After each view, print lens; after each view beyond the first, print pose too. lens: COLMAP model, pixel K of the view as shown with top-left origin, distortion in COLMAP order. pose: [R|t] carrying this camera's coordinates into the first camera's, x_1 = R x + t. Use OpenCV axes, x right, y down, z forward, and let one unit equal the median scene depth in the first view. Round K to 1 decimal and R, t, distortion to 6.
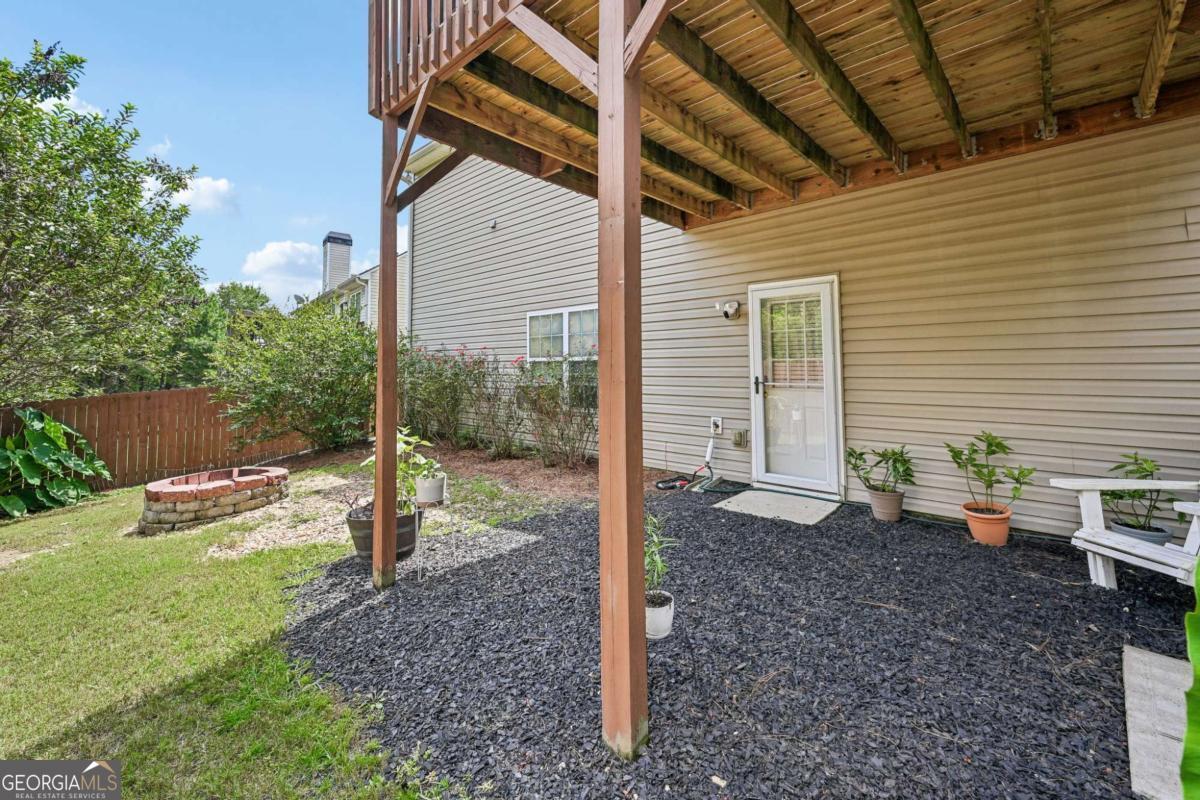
lens RADIAL K [[490.8, 0, 599.5], [0, 490.8, 340.4], [0, 0, 1]] dist [0.000786, 0.000044]
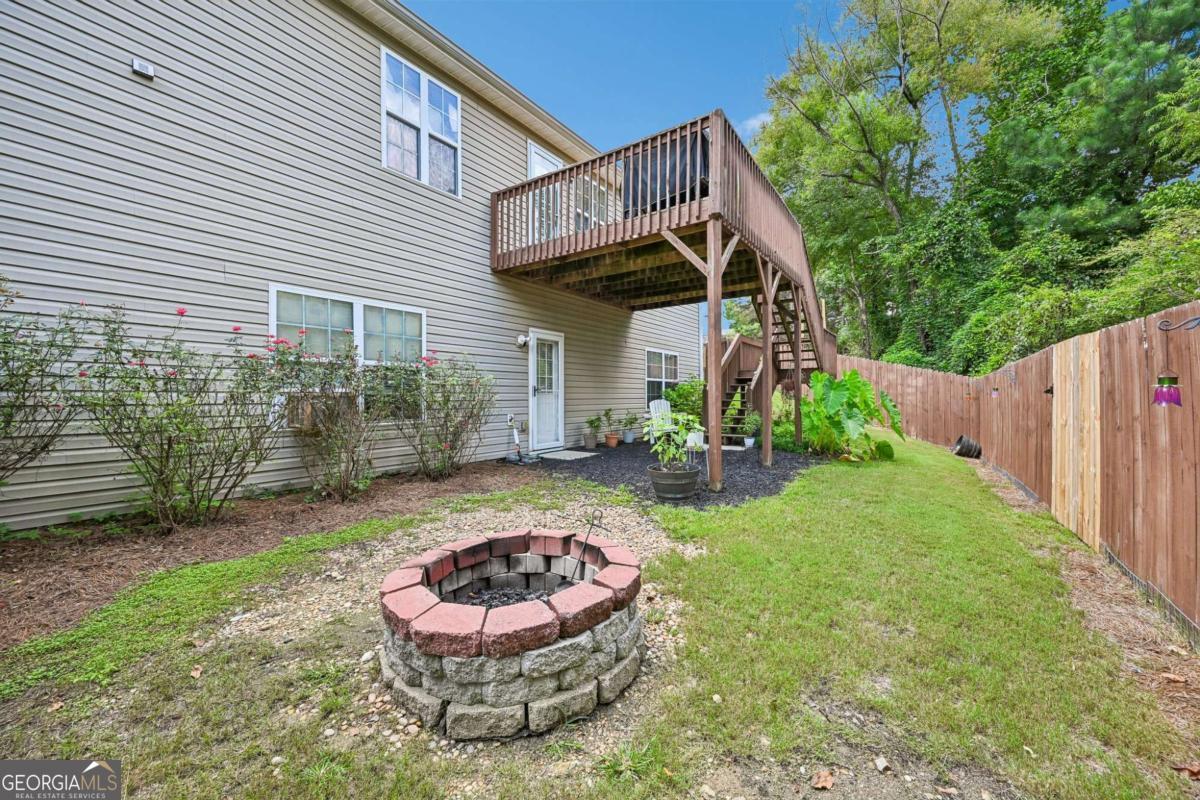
lens RADIAL K [[475.4, 0, 600.0], [0, 475.4, 400.0], [0, 0, 1]] dist [-0.000321, -0.000102]
pose [[-0.148615, -0.001727, 0.988894, -1.343216], [-0.048148, 0.998825, -0.005492, 0.127198], [-0.987722, -0.048430, -0.148523, 1.089873]]
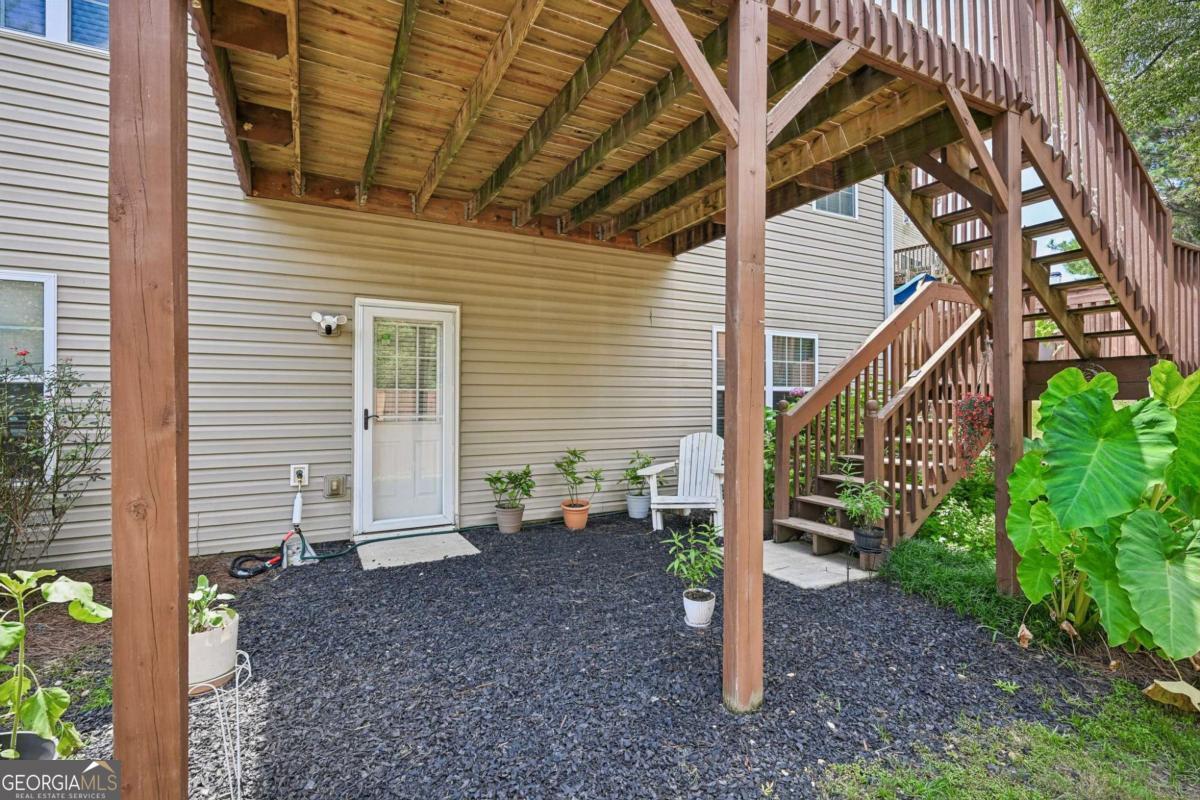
lens RADIAL K [[568.8, 0, 600.0], [0, 568.8, 400.0], [0, 0, 1]] dist [0.000862, 0.000109]
pose [[0.324522, 0.001412, 0.945877, -0.500884], [-0.051869, 0.998521, 0.016305, 0.022944], [-0.944455, -0.054353, 0.324115, 0.332664]]
